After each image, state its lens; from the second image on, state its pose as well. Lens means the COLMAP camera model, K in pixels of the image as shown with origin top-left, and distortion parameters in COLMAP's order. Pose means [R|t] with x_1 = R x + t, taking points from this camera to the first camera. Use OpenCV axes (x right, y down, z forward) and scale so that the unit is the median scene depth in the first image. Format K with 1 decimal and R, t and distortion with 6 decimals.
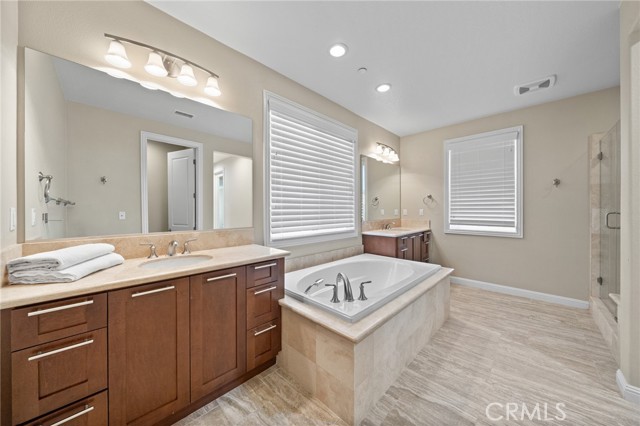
lens RADIAL K [[222.0, 0, 313.7], [0, 222.0, 209.3], [0, 0, 1]] dist [-0.002048, -0.000097]
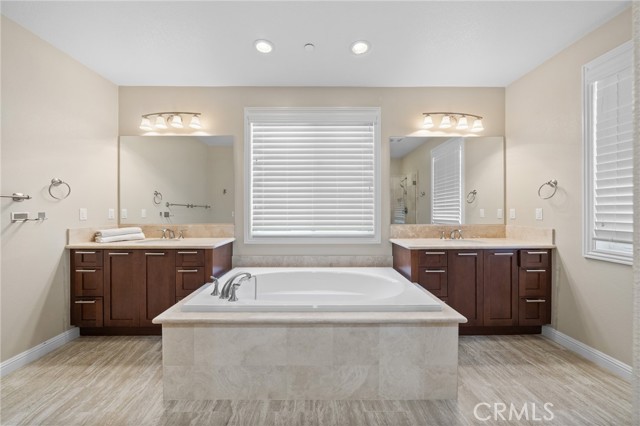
lens RADIAL K [[222.0, 0, 314.2], [0, 222.0, 212.7], [0, 0, 1]] dist [-0.002048, -0.000097]
pose [[0.711449, 0.006911, -0.702704, 0.817741], [0.002061, 0.999927, 0.011921, 0.005001], [0.702735, -0.009929, 0.711382, 0.393228]]
